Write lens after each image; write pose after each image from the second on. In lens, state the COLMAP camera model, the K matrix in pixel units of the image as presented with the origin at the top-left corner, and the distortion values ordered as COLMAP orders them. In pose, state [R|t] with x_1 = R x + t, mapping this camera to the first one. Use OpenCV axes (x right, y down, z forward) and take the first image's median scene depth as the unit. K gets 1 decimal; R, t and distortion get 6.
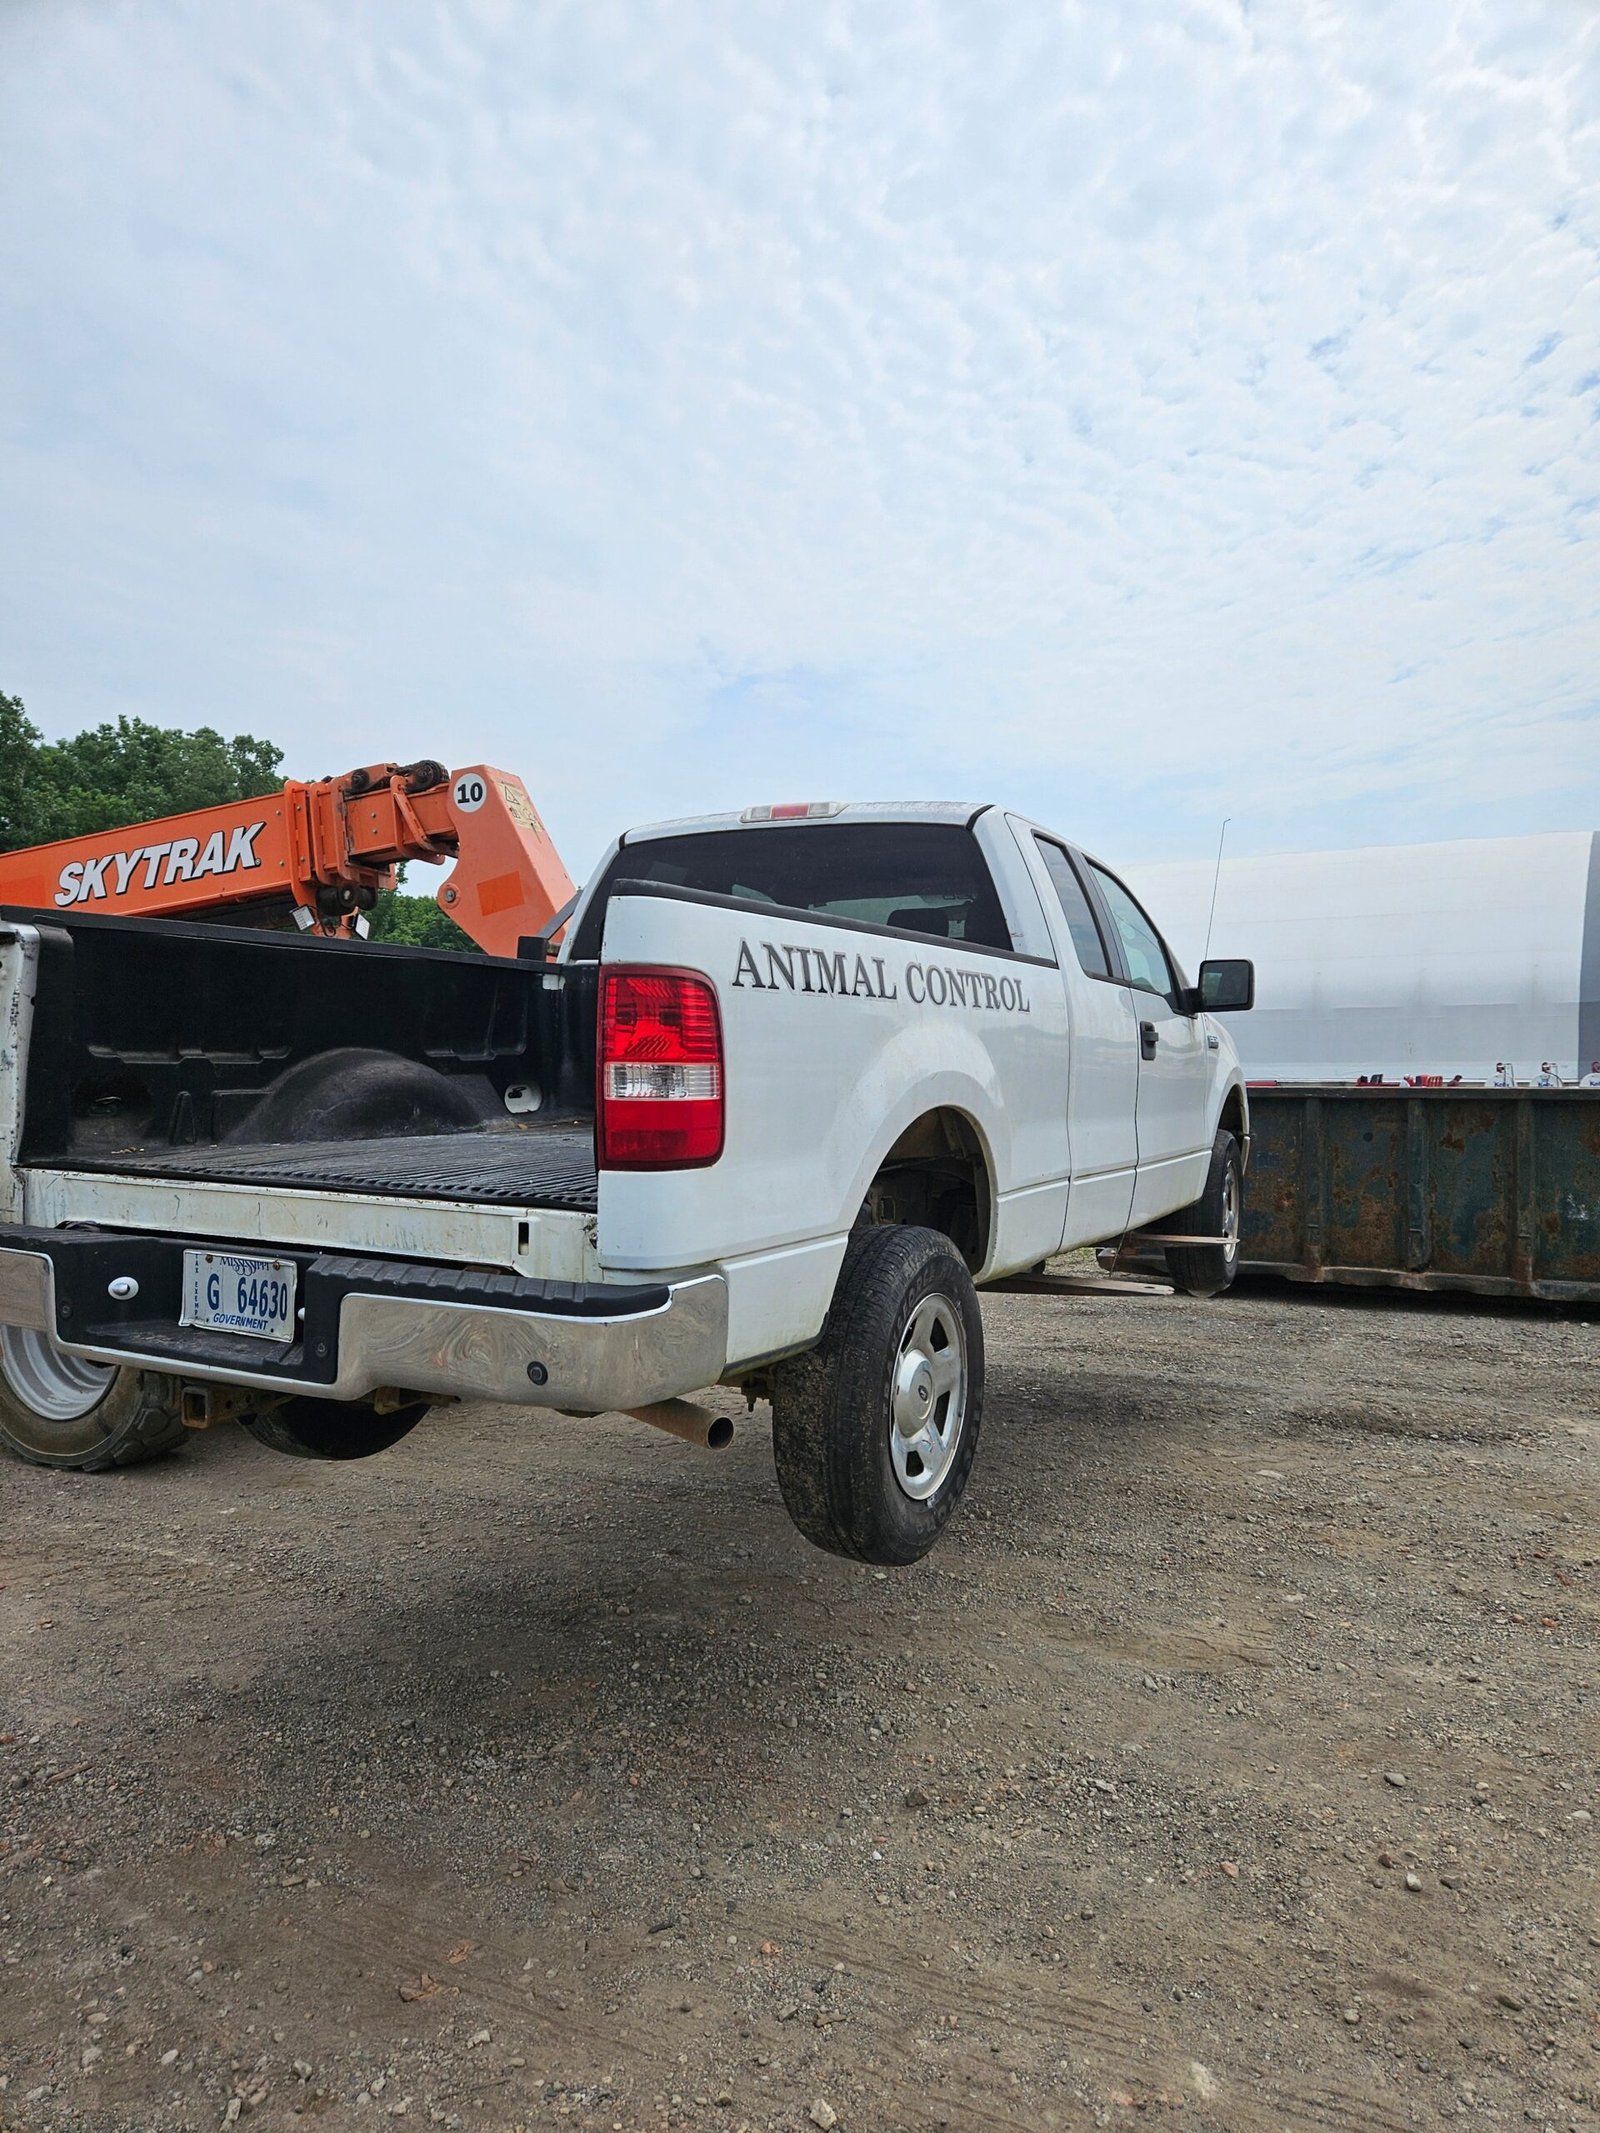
lens RADIAL K [[1444.3, 0, 836.4], [0, 1444.3, 1061.2], [0, 0, 1]] dist [0.091466, -0.078904]
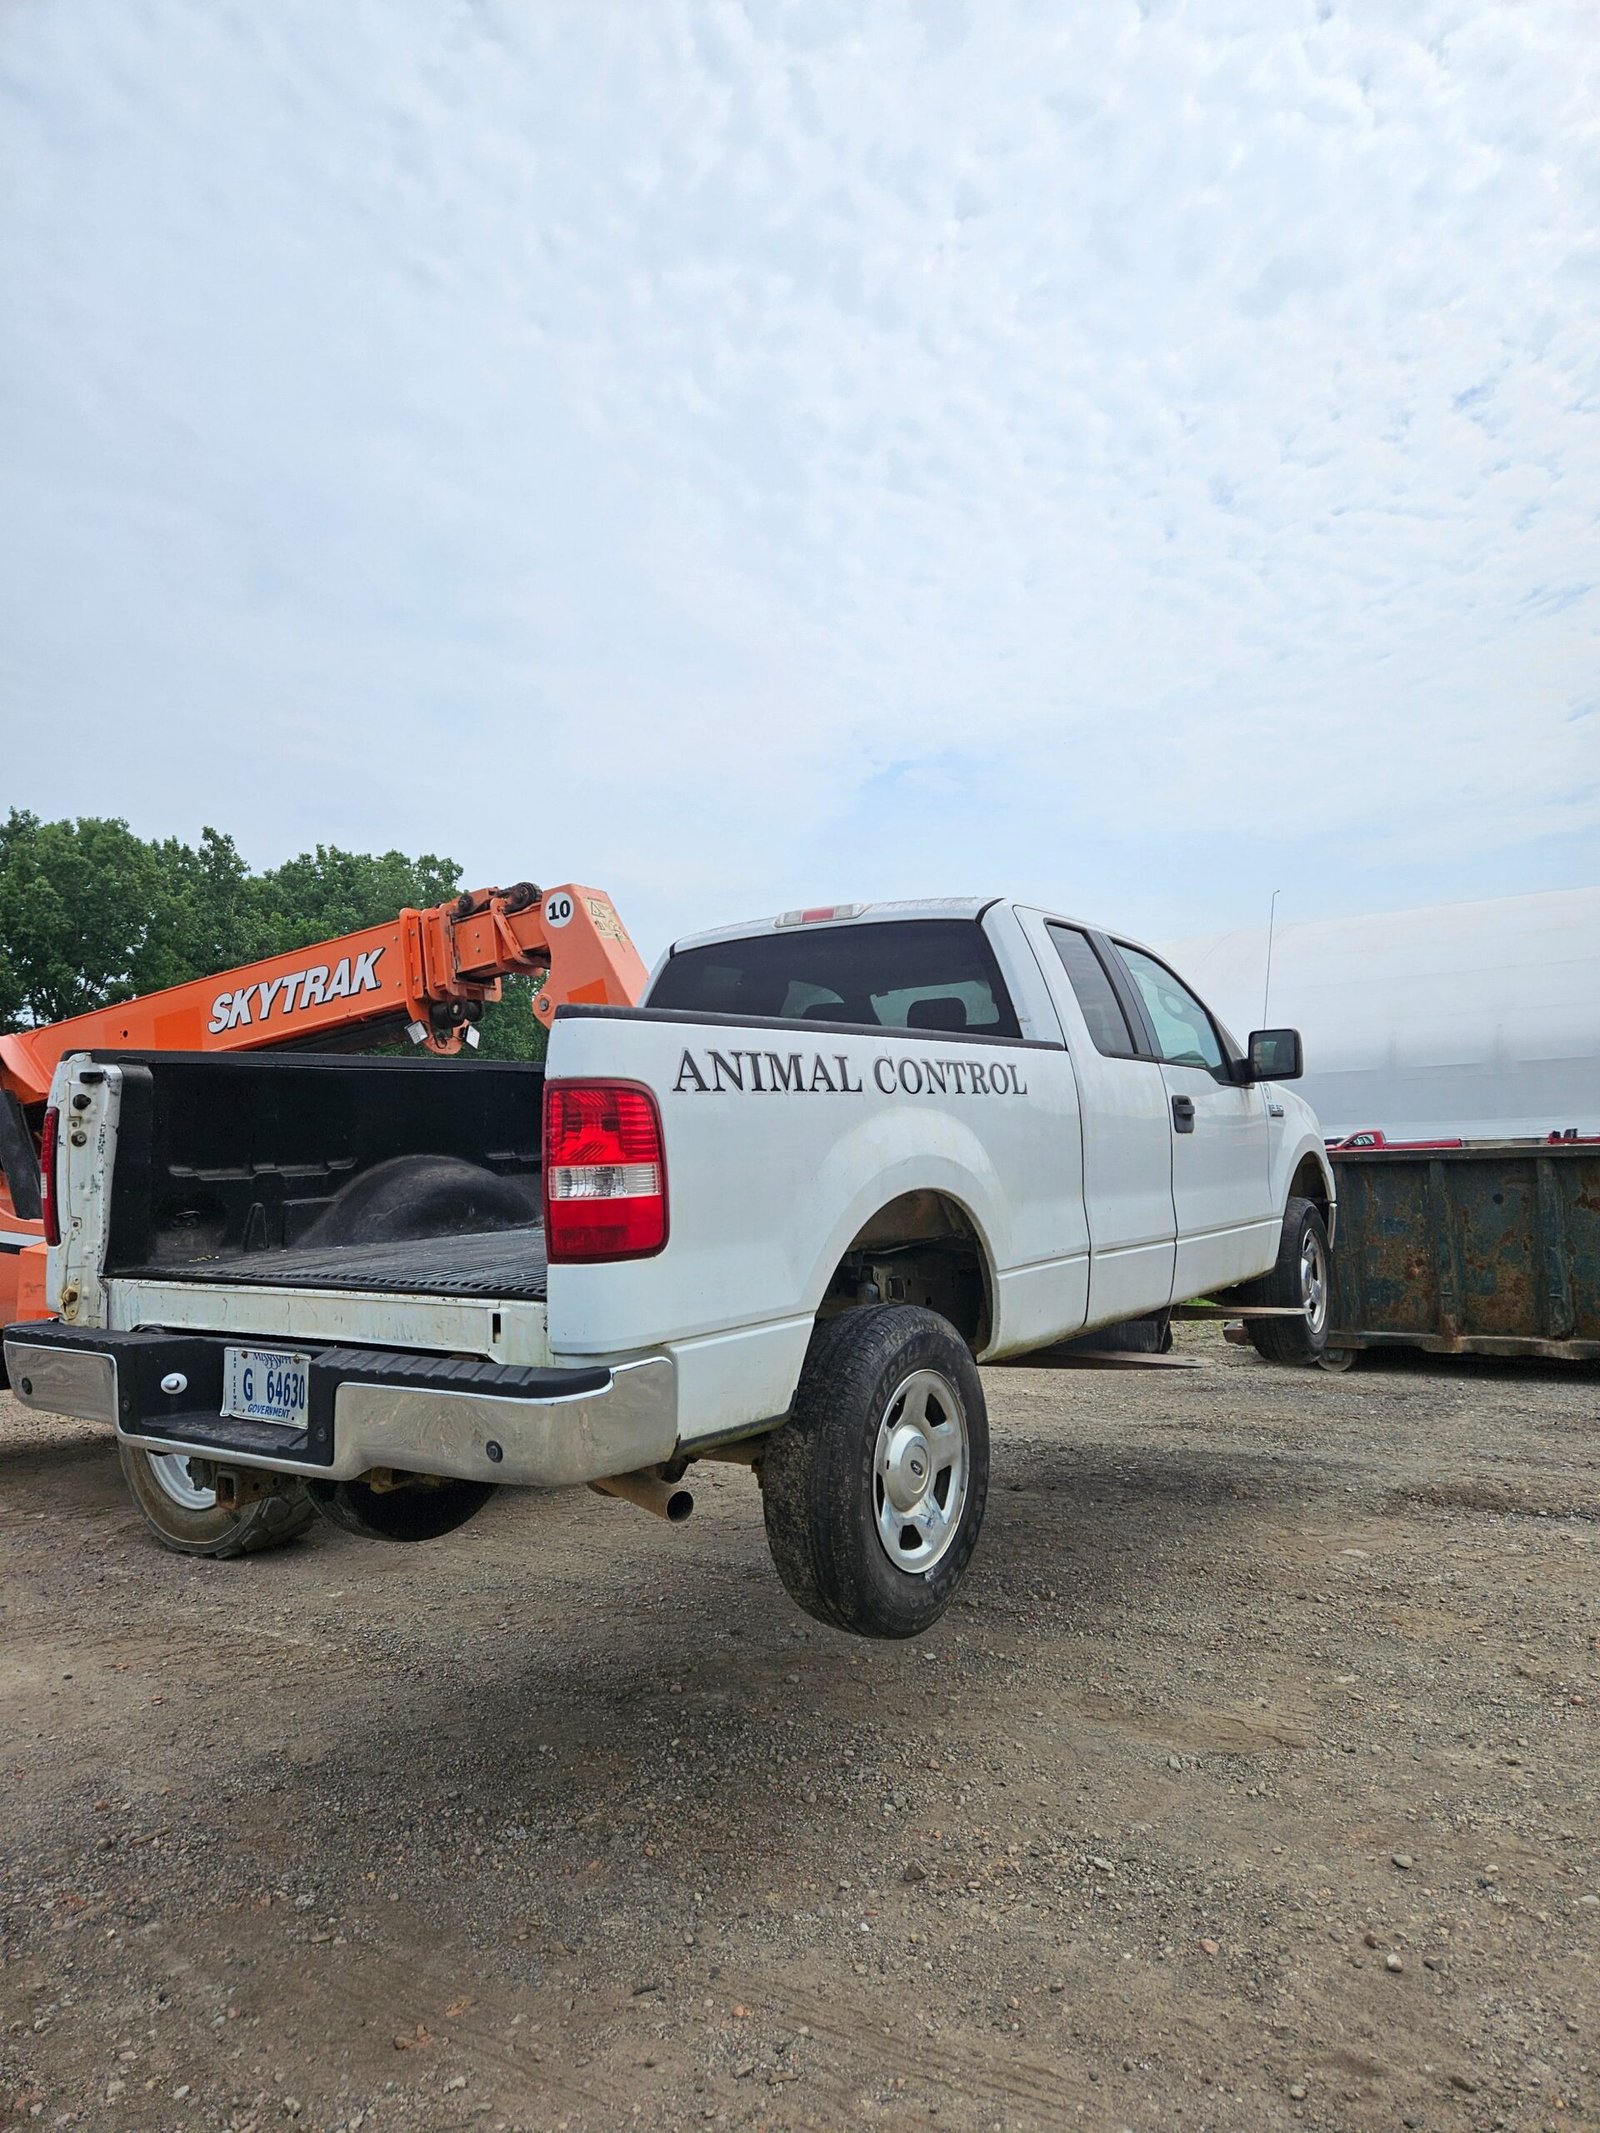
lens RADIAL K [[1439.9, 0, 831.6], [0, 1439.9, 1021.3], [0, 0, 1]] dist [0.088808, -0.068909]
pose [[0.991909, -0.051094, -0.116212, 0.138595], [0.041419, 0.995588, -0.084197, -0.005849], [0.120002, 0.078702, 0.989649, -0.066589]]
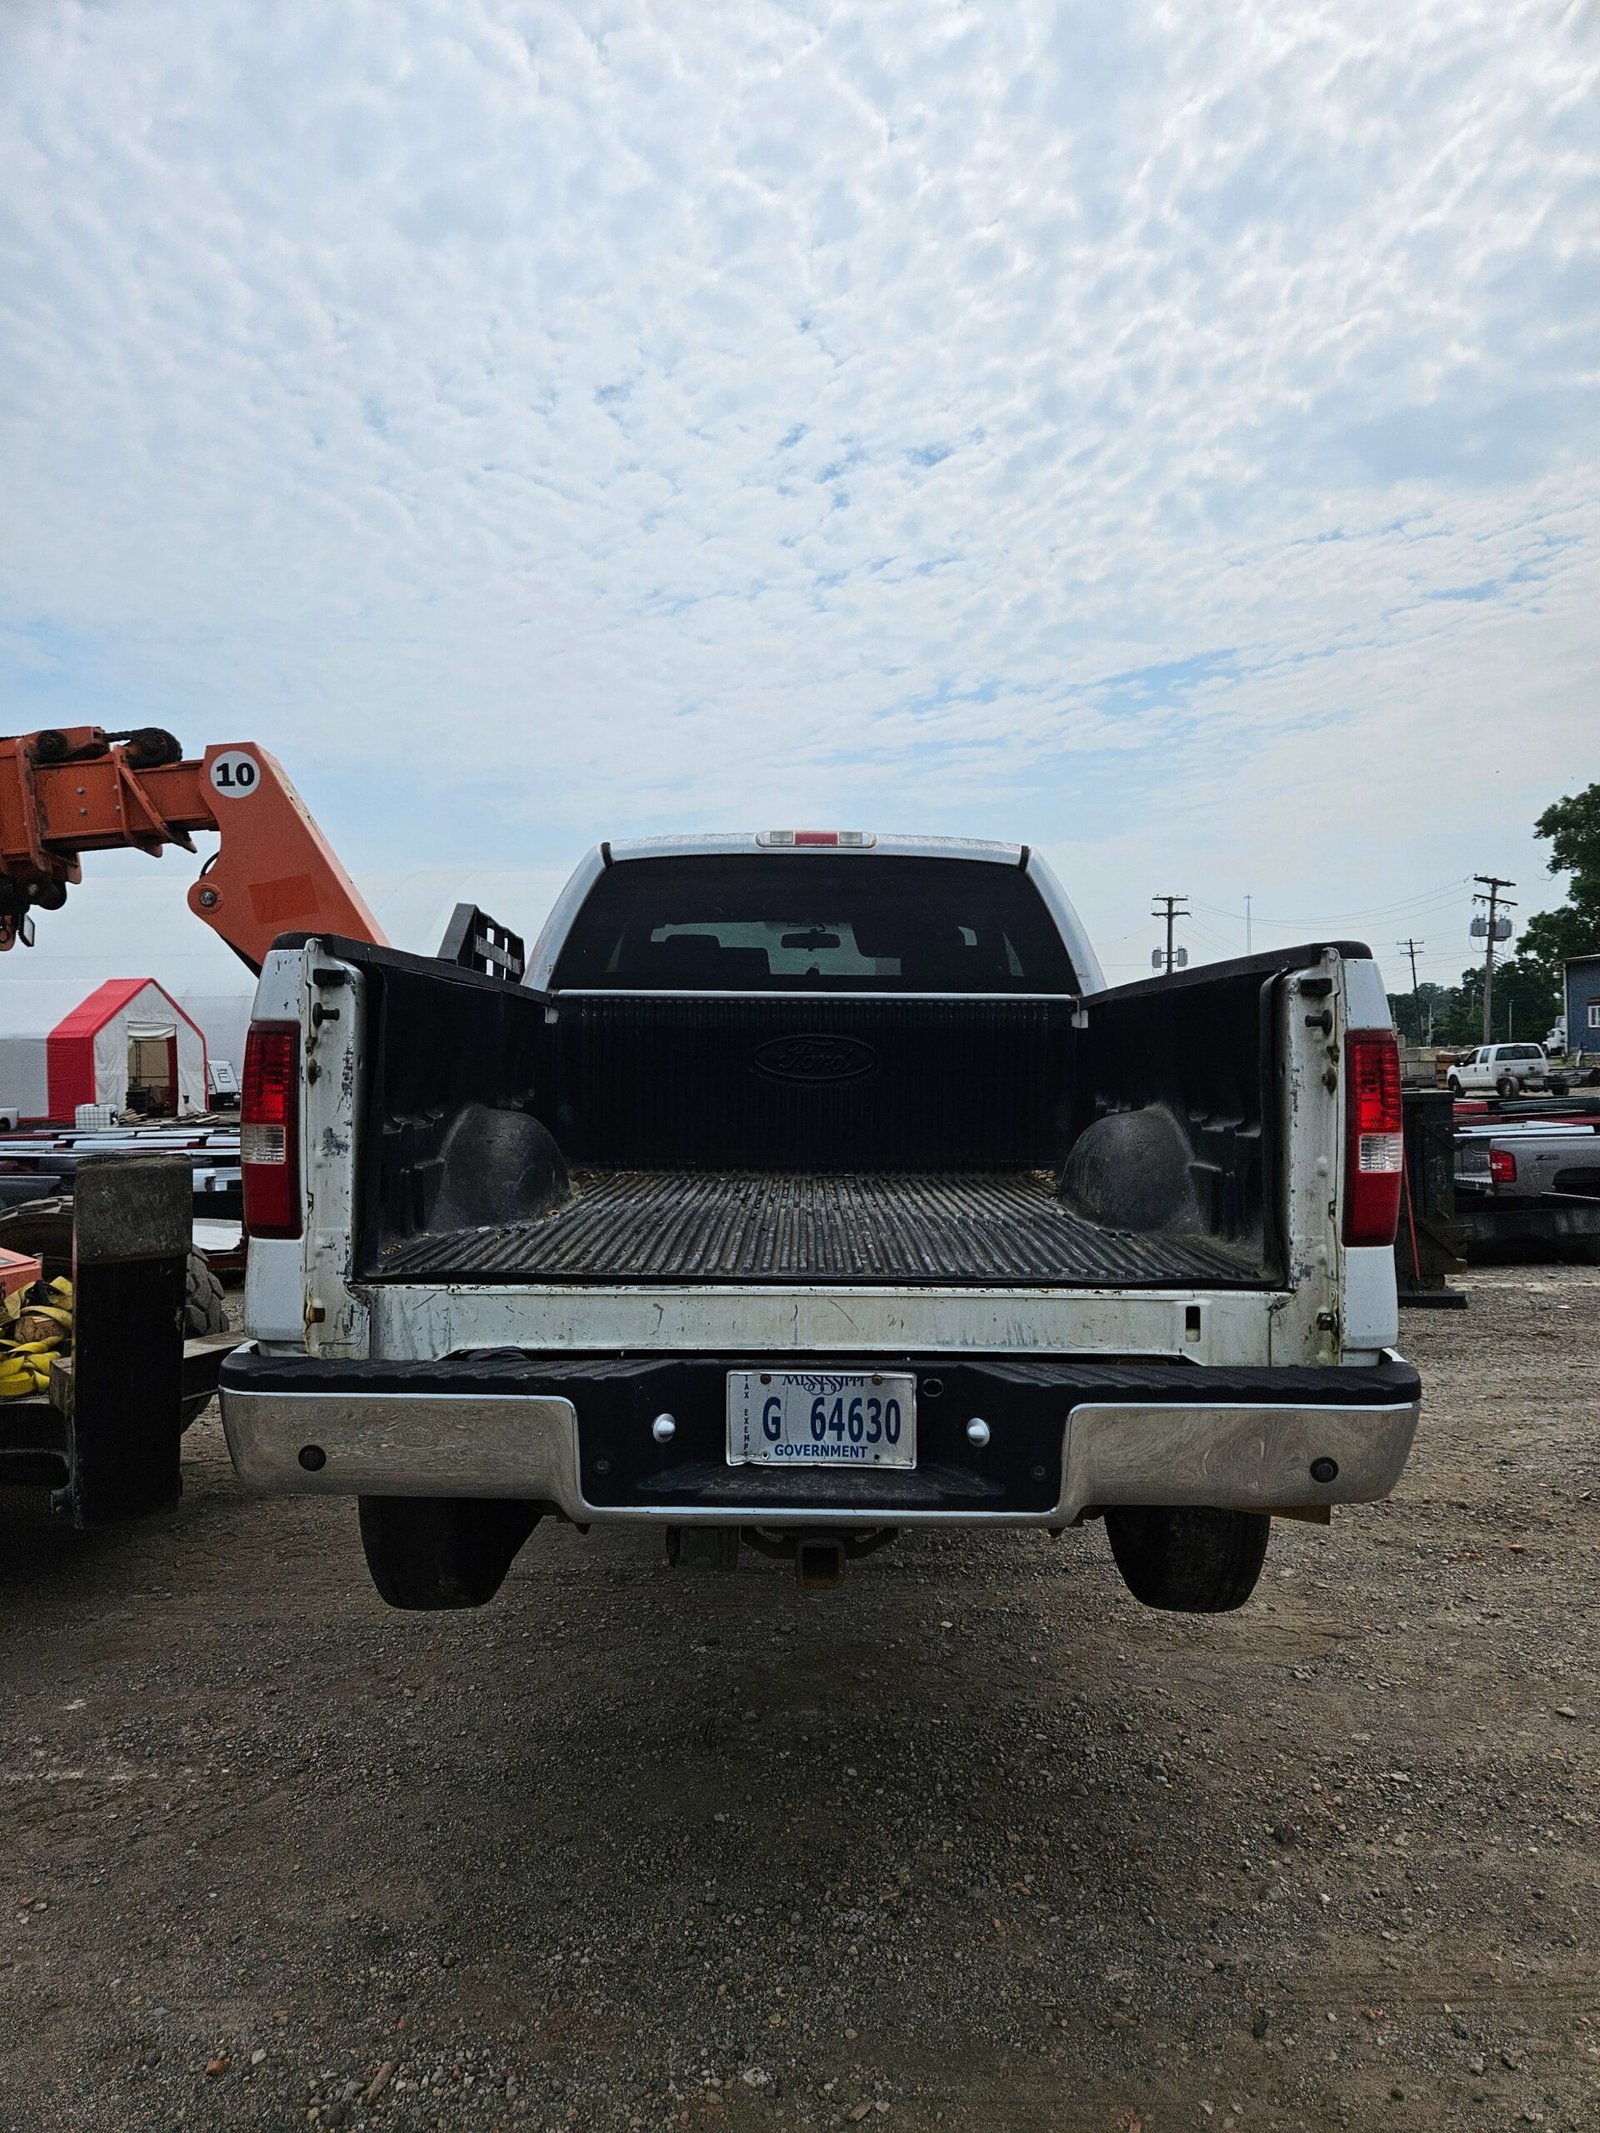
lens RADIAL K [[1432.5, 0, 854.4], [0, 1432.5, 1064.3], [0, 0, 1]] dist [0.081955, -0.057542]
pose [[0.886335, -0.010547, 0.462925, -0.640224], [0.011044, 0.999938, 0.001636, -0.036246], [-0.462914, 0.003663, 0.886396, 0.220923]]
